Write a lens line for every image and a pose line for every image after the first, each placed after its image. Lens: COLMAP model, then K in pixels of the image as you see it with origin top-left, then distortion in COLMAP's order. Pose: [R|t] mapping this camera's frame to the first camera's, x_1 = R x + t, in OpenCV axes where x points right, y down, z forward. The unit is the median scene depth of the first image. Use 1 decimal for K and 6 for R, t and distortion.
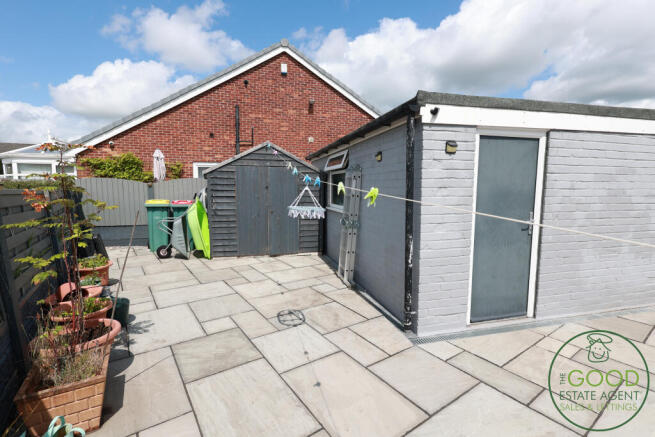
lens RADIAL K [[305.1, 0, 336.3], [0, 305.1, 218.0], [0, 0, 1]] dist [0.002103, 0.000513]
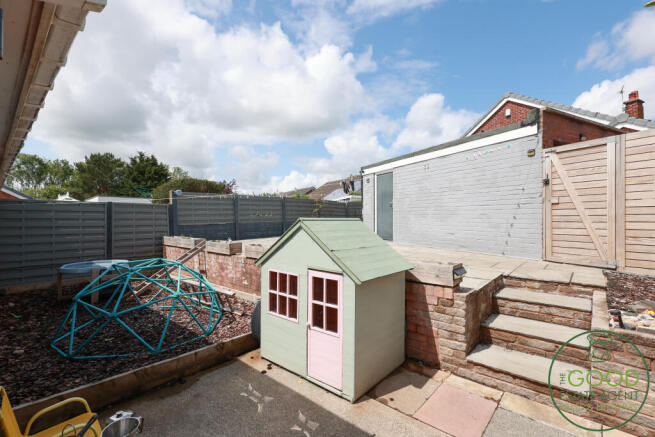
lens RADIAL K [[305.1, 0, 336.3], [0, 305.1, 218.0], [0, 0, 1]] dist [0.002103, 0.000513]
pose [[0.227912, -0.004340, -0.973672, 0.981272], [-0.084127, 0.996163, -0.024132, 0.076977], [0.970040, 0.087412, 0.226673, -0.011833]]
